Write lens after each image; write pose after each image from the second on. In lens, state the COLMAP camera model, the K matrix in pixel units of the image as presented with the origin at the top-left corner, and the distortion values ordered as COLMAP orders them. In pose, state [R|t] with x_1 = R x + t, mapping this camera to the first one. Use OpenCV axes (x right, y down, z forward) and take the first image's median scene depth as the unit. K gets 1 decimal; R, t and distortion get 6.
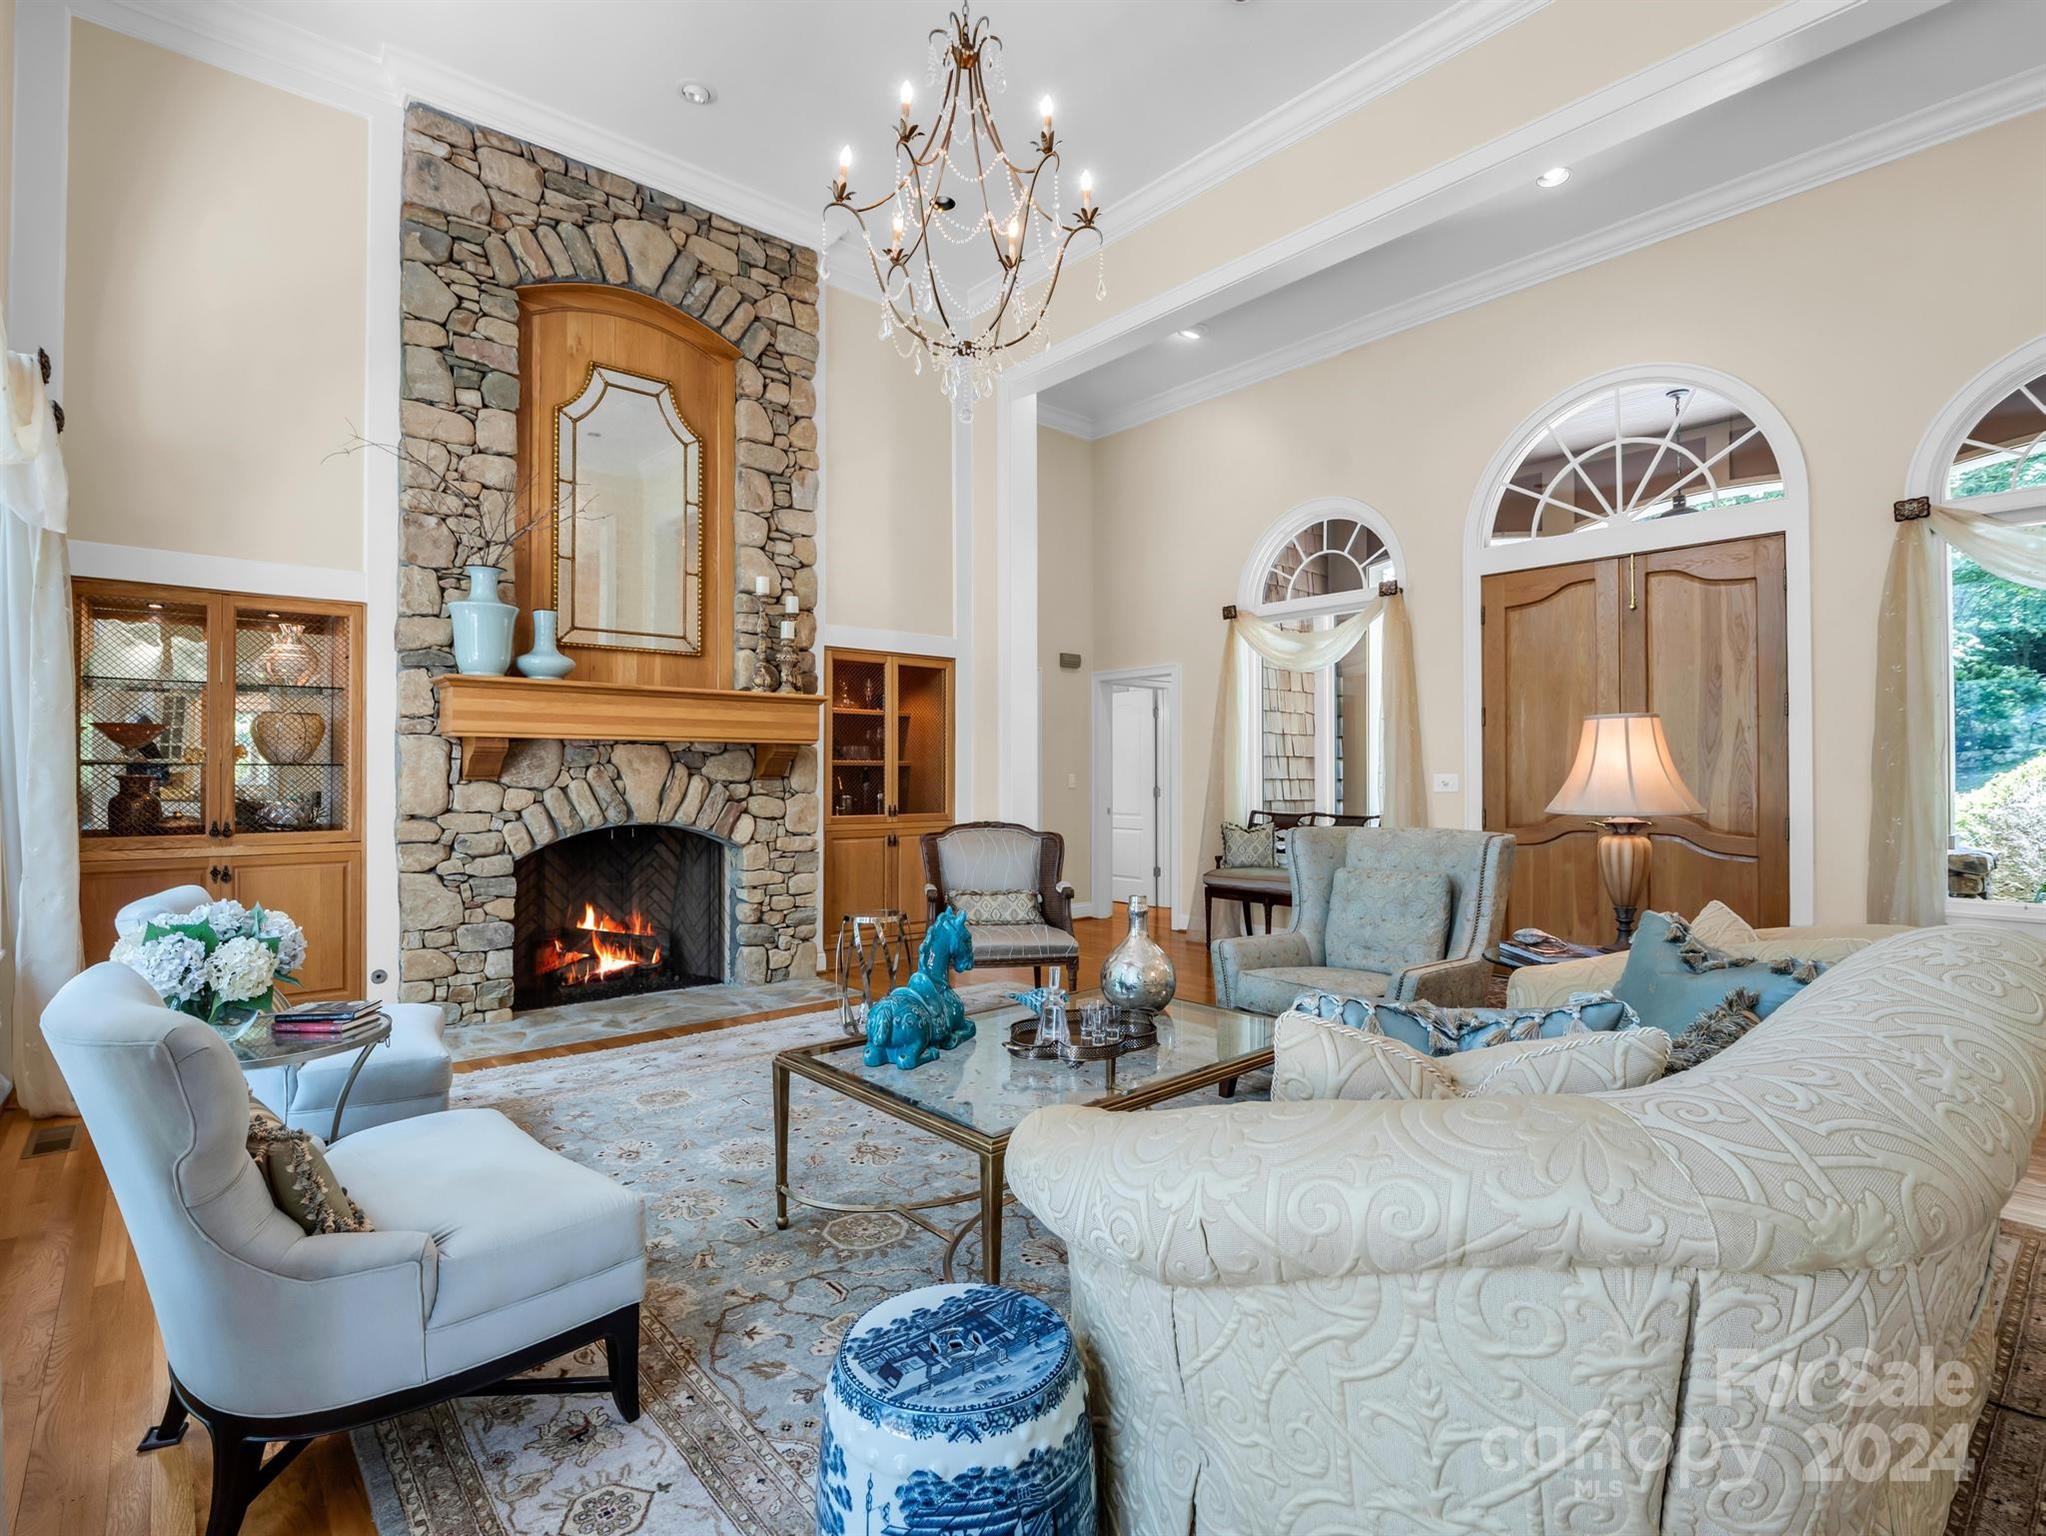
lens RADIAL K [[1018.9, 0, 1029.9], [0, 1018.9, 765.5], [0, 0, 1]] dist [0.000485, 0.000241]
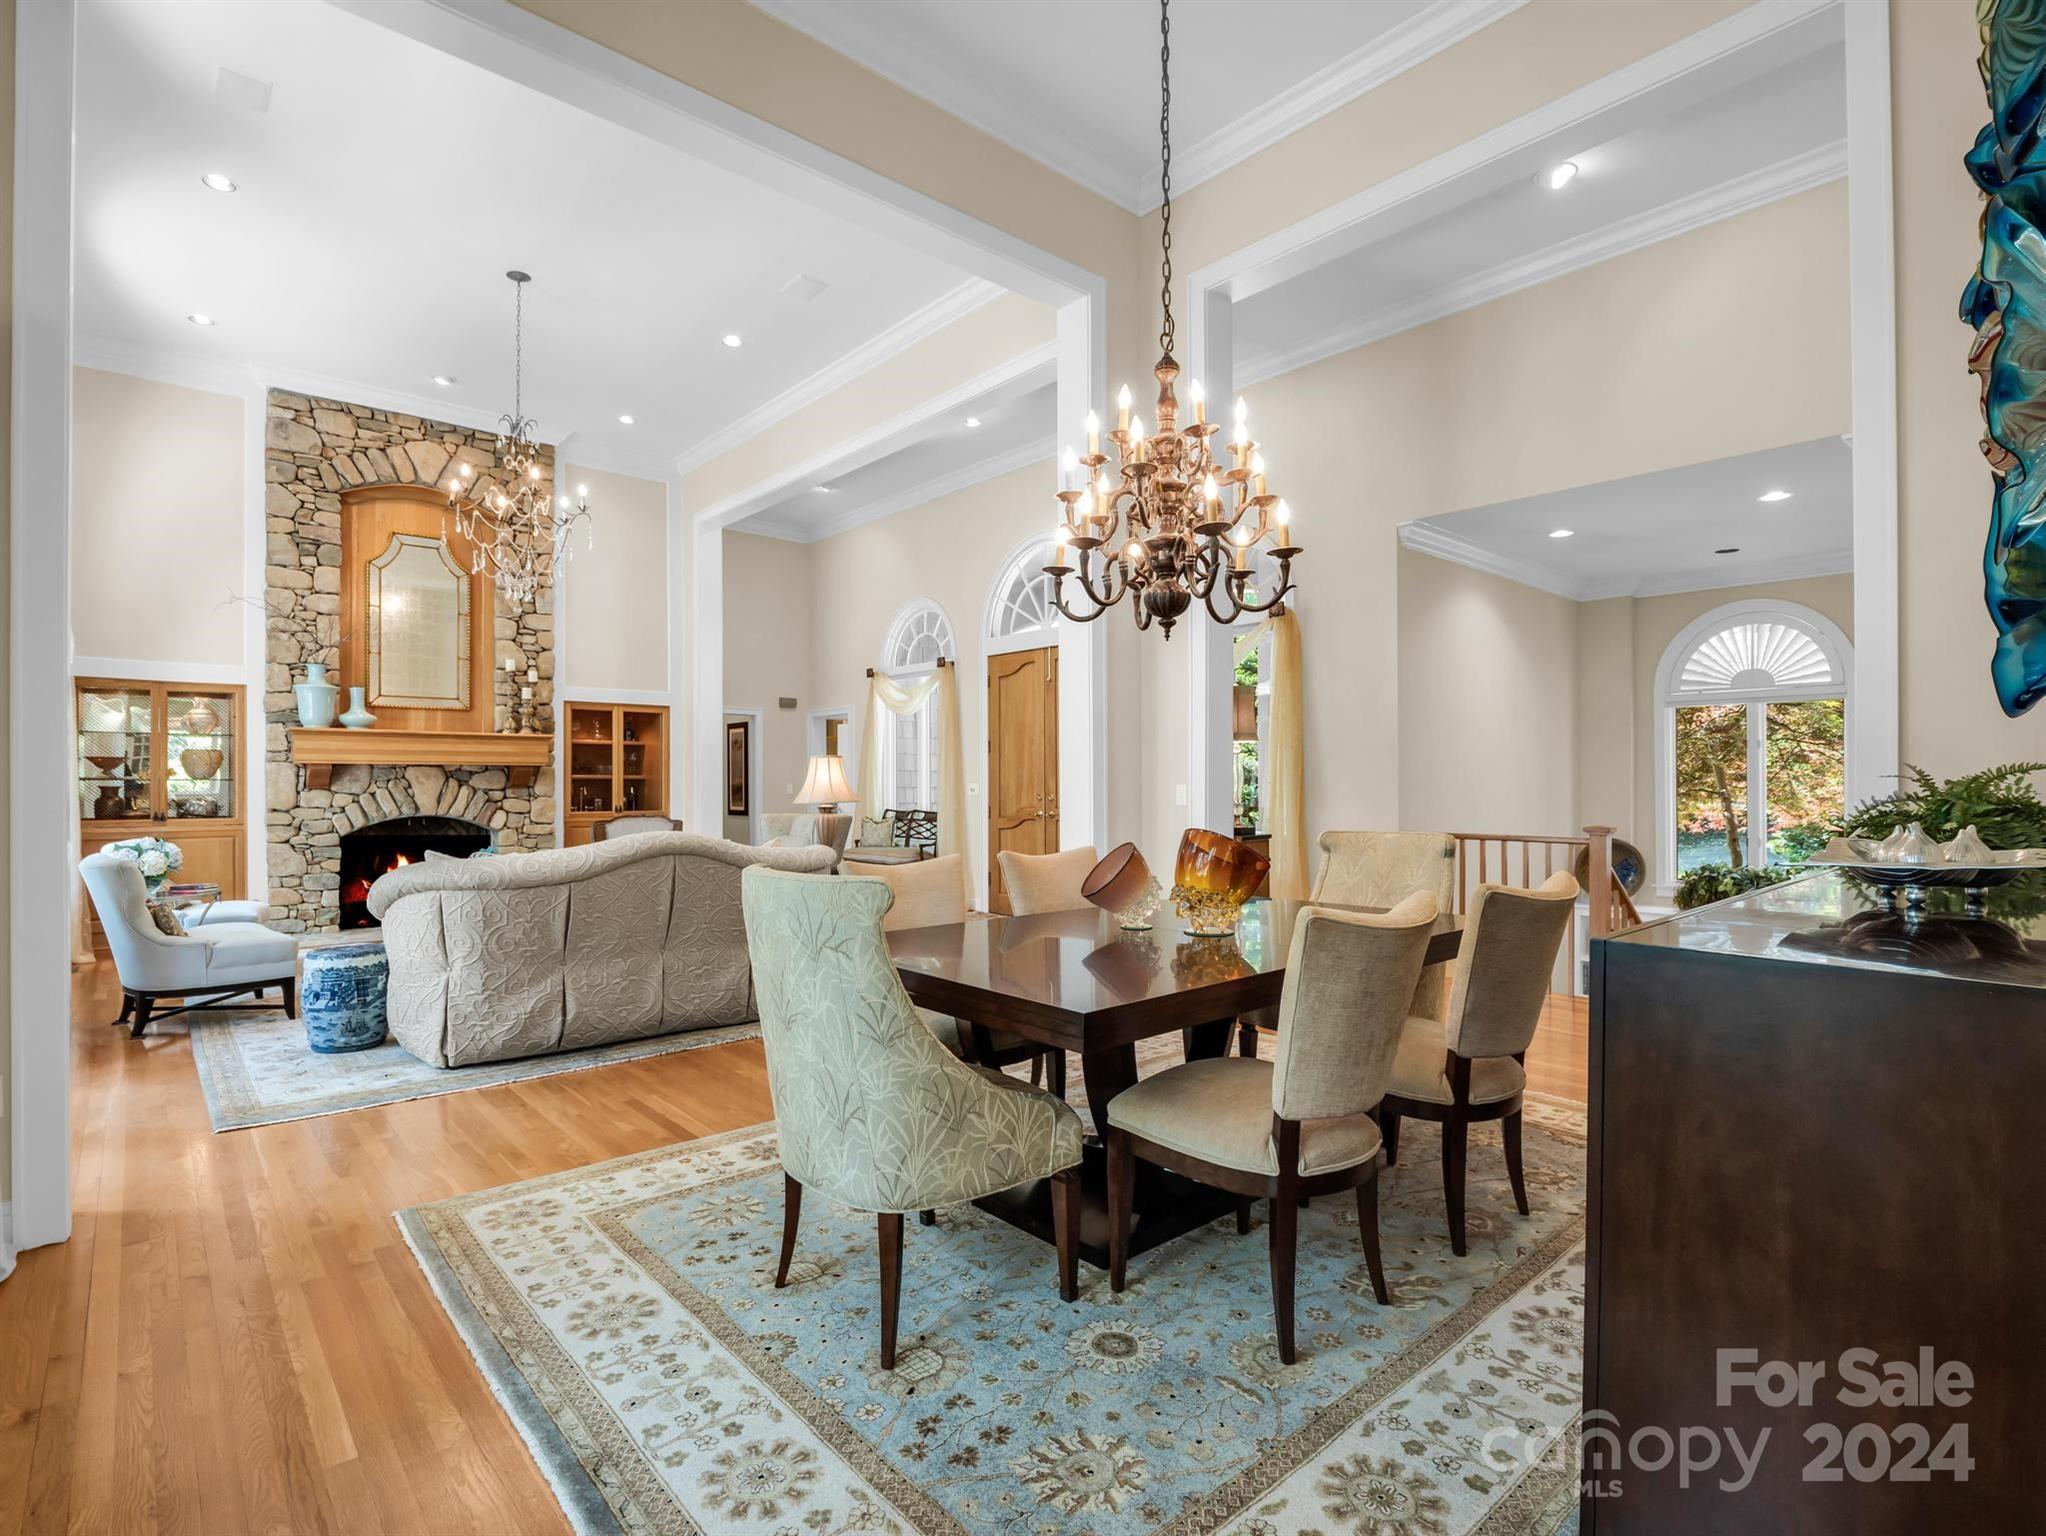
lens RADIAL K [[1018.9, 0, 1018.9], [0, 1018.9, 782.5], [0, 0, 1]] dist [0.000485, 0.000241]
pose [[0.999964, 0.000940, 0.008481, 0.580511], [-0.001048, 0.999919, 0.012681, -0.018020], [-0.008468, -0.012689, 0.999884, -0.664210]]
